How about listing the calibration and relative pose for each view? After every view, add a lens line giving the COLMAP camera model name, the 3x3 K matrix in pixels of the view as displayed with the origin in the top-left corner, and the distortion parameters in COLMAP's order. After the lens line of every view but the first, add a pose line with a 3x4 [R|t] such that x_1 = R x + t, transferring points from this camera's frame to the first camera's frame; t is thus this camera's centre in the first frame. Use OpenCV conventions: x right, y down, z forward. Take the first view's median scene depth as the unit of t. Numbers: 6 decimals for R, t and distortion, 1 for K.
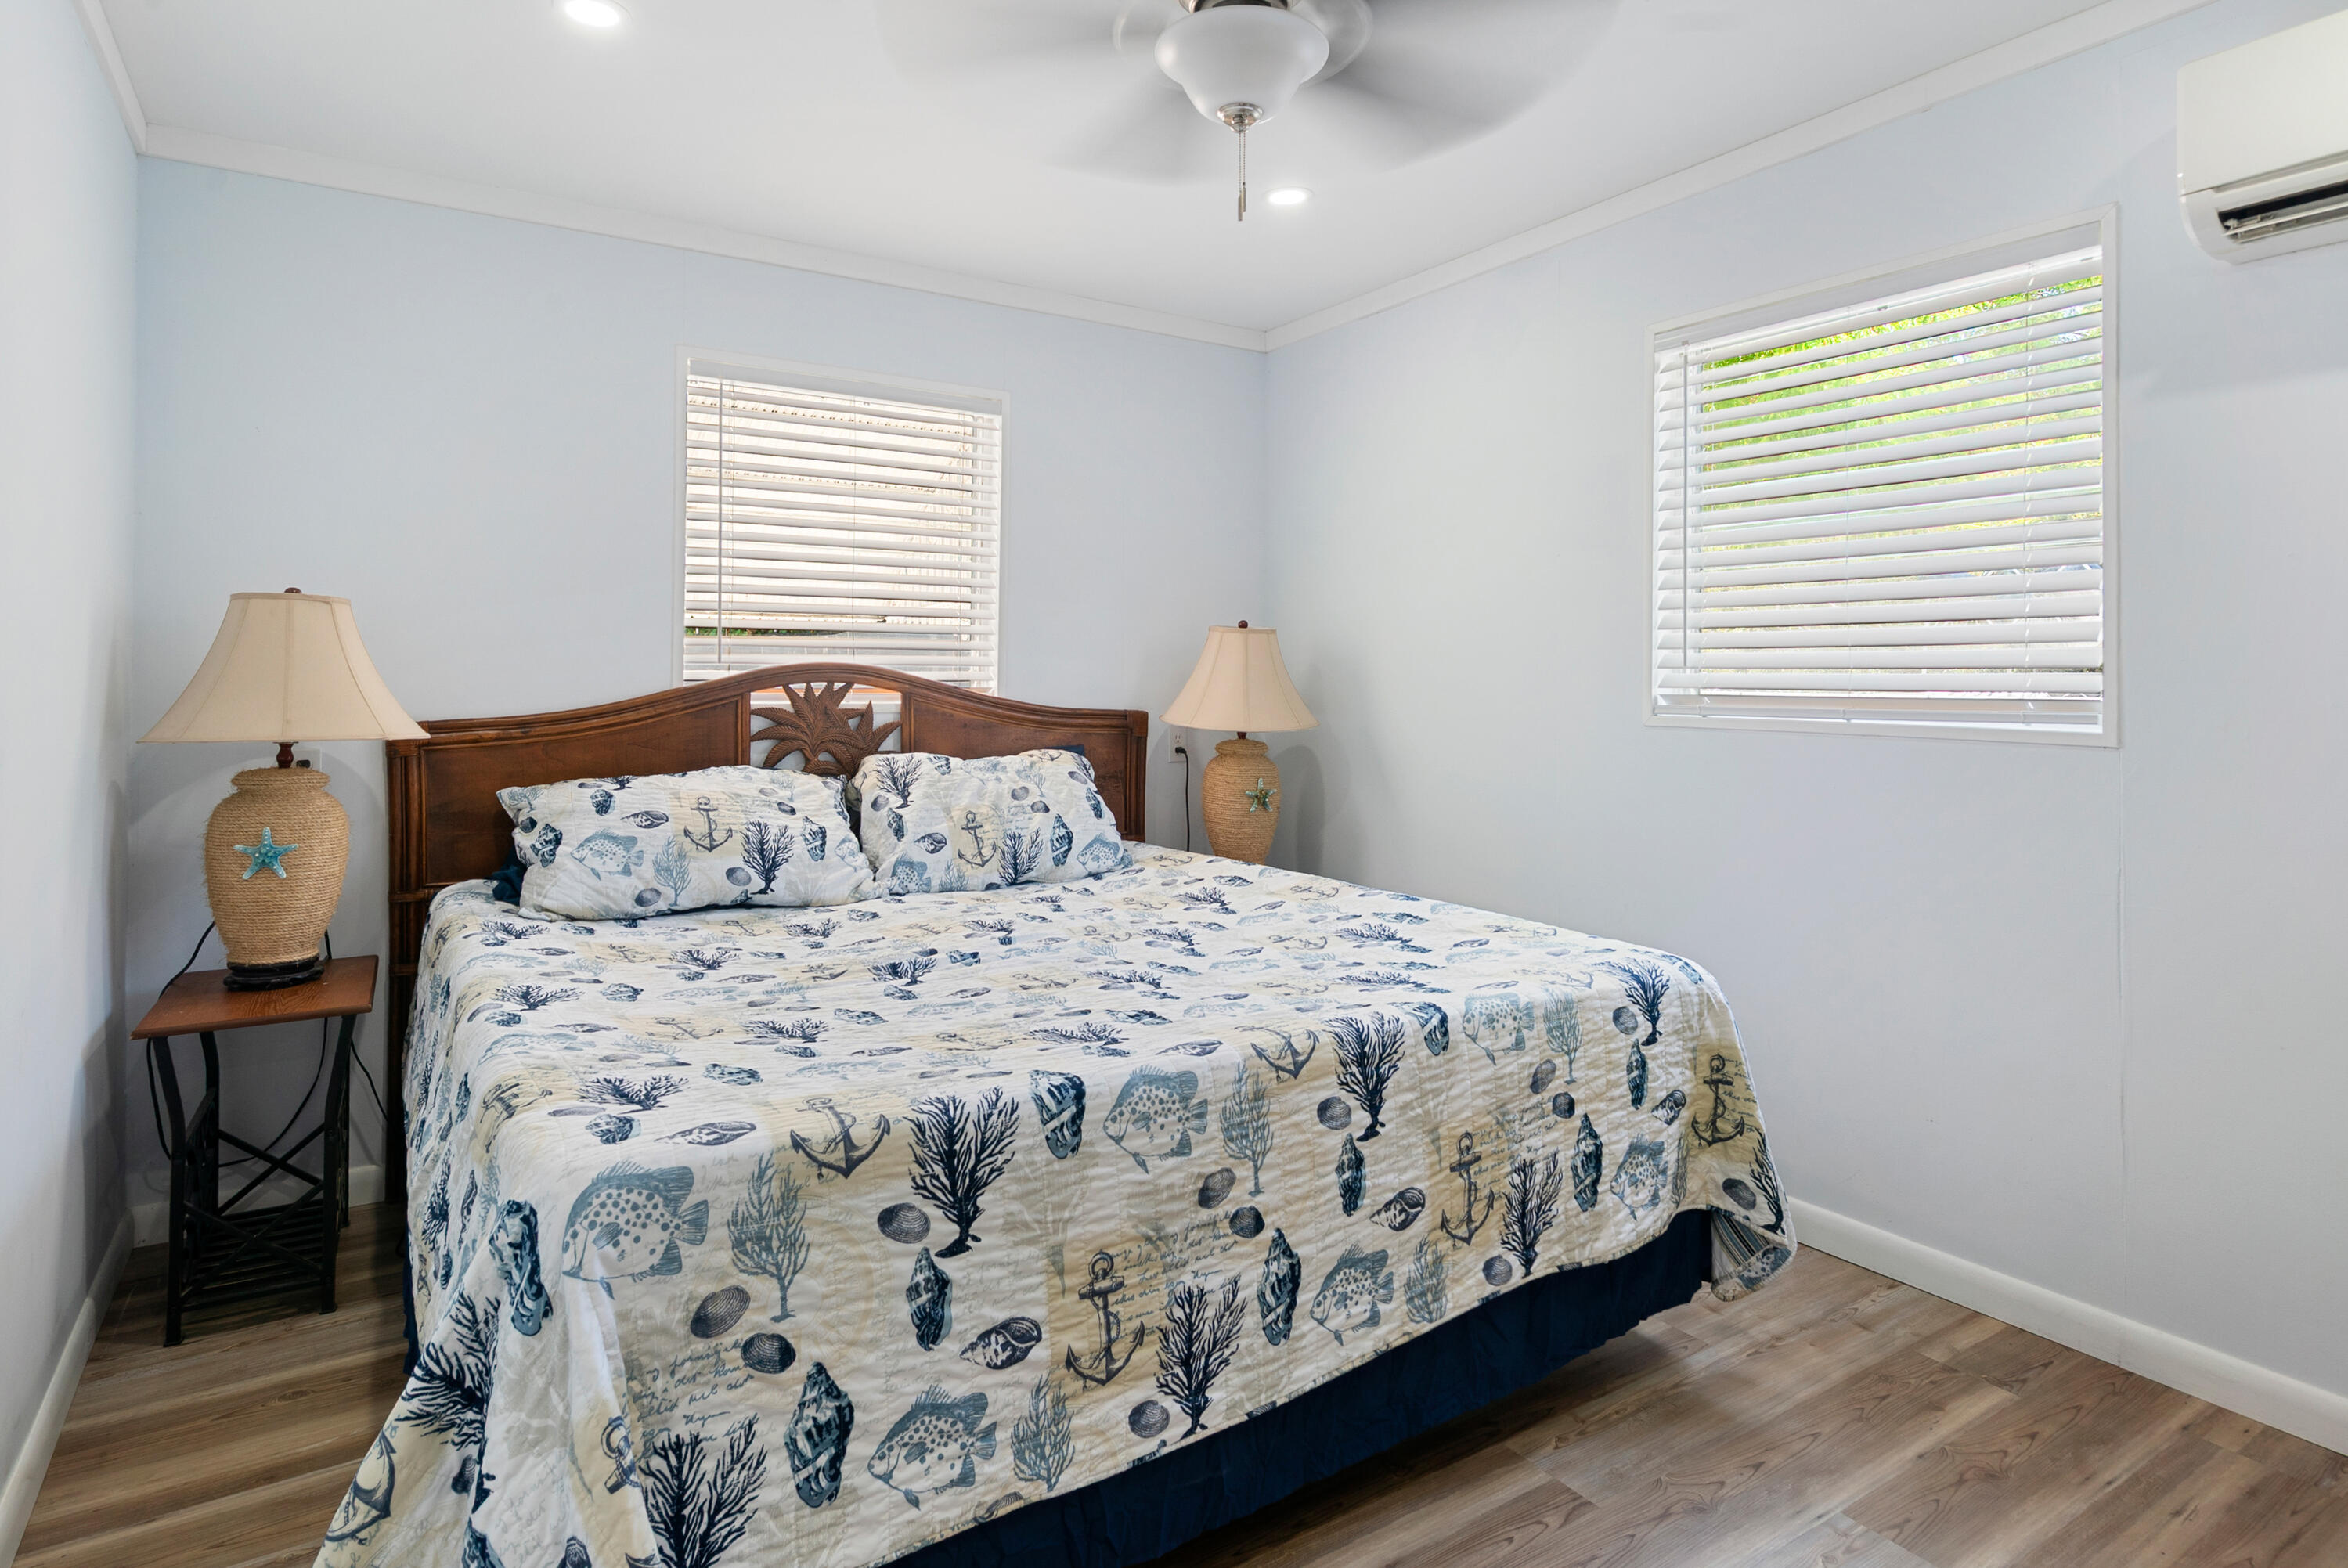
lens RADIAL K [[1248.4, 0, 1142.3], [0, 1248.4, 678.3], [0, 0, 1]] dist [0.000344, 0.000543]
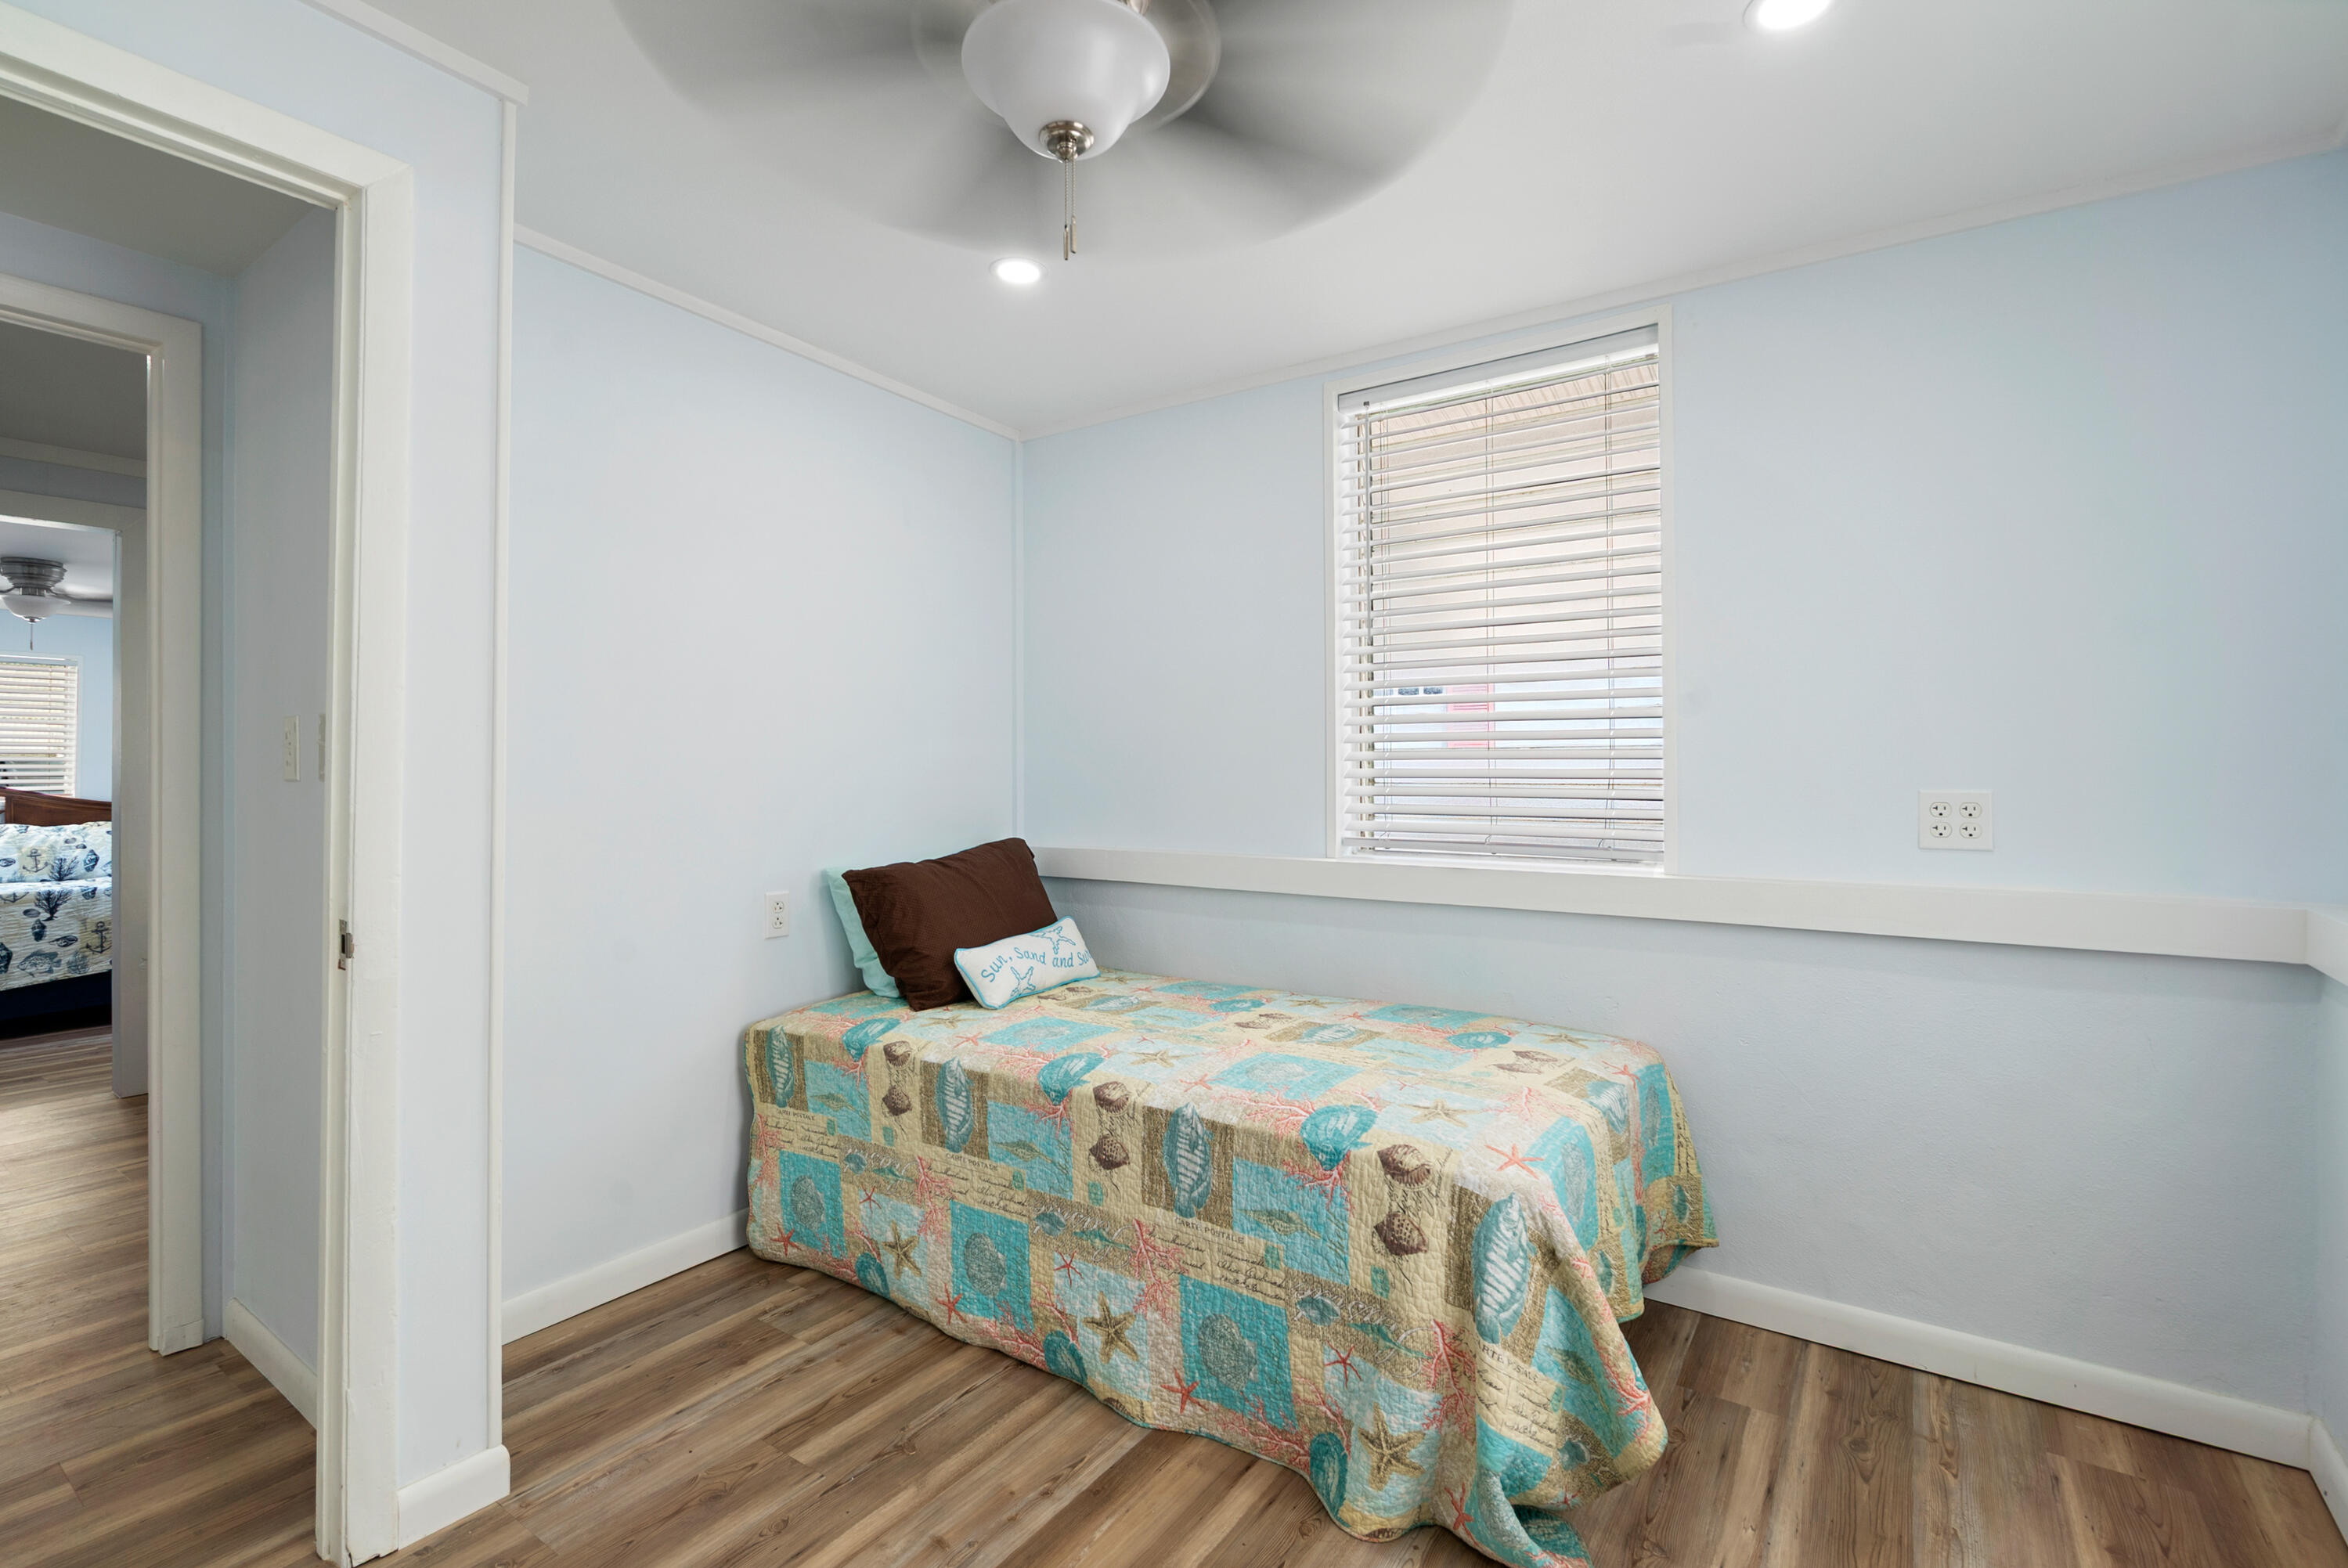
lens RADIAL K [[1077.8, 0, 1167.8], [0, 1077.8, 769.4], [0, 0, 1]] dist [-0.002944, 0.002751]
pose [[0.925558, -0.001666, 0.378602, 1.775202], [0.003977, 0.999978, -0.005322, -0.033154], [-0.378585, 0.006432, 0.925544, -2.759936]]
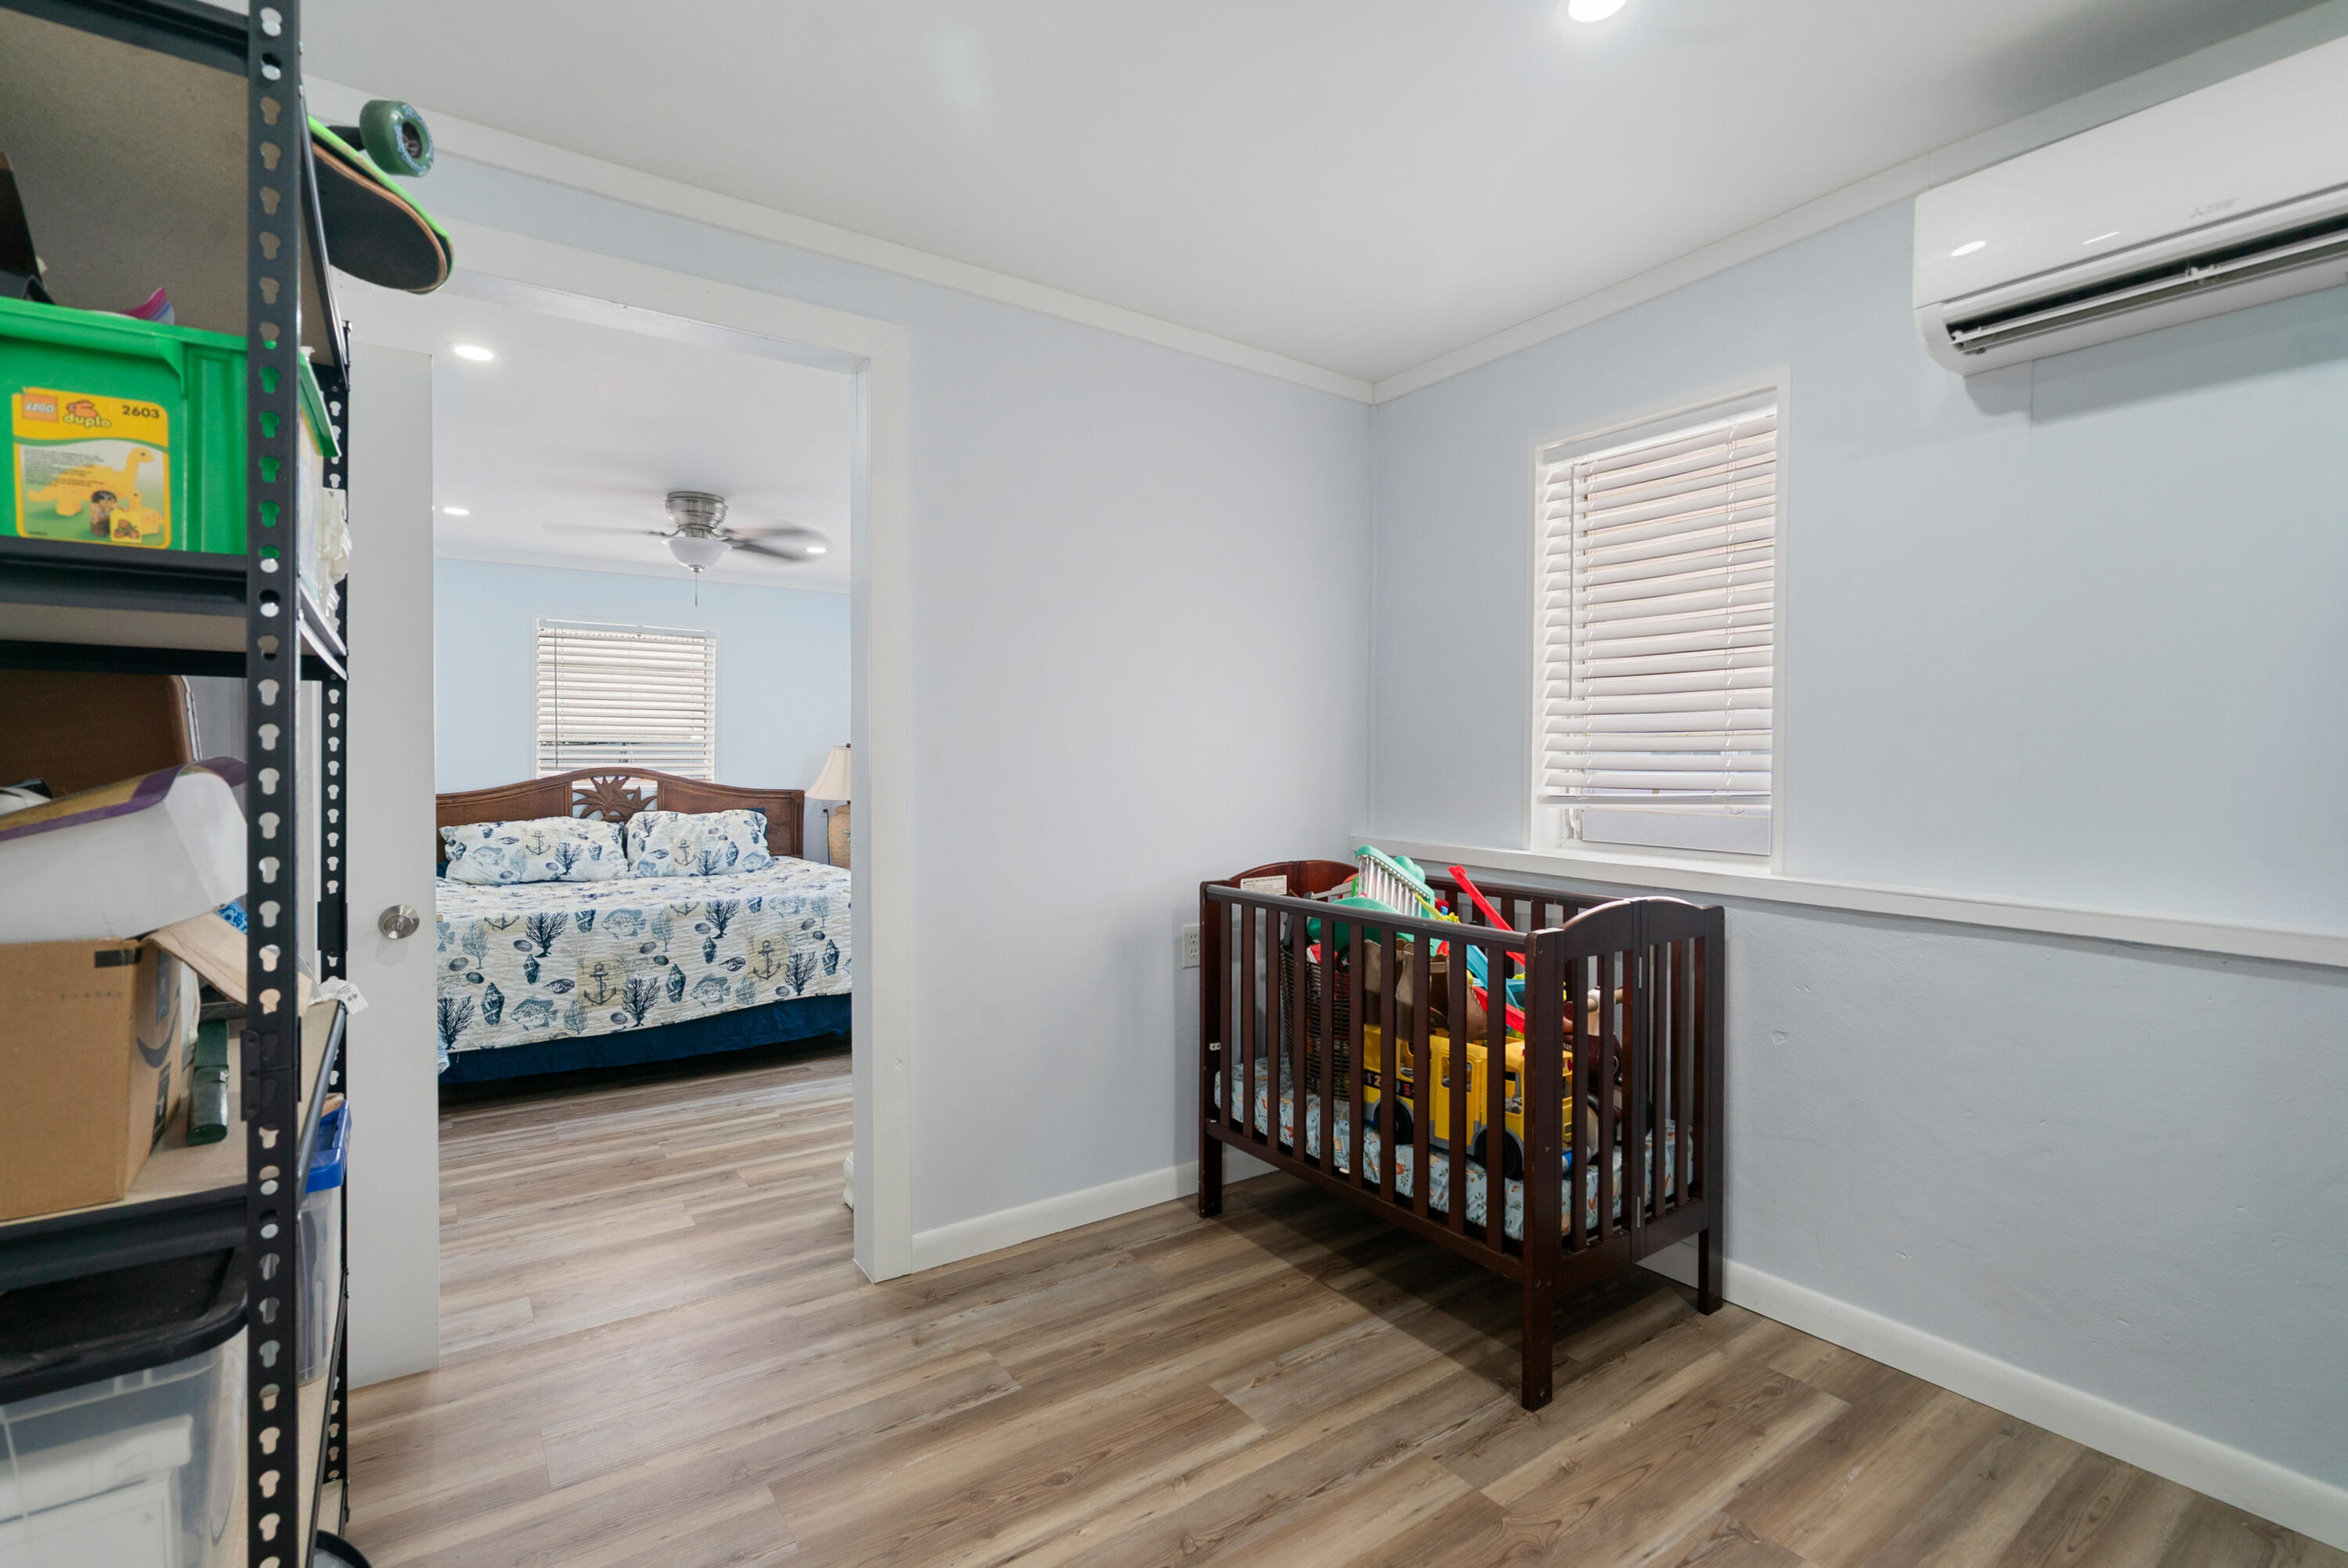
lens RADIAL K [[1077.8, 0, 1166.2], [0, 1077.8, 777.9], [0, 0, 1]] dist [-0.002944, 0.002751]
pose [[0.999156, -0.001445, 0.041046, 0.997366], [0.000797, 0.999875, 0.015816, -0.037309], [-0.041063, -0.015770, 0.999032, -1.368103]]
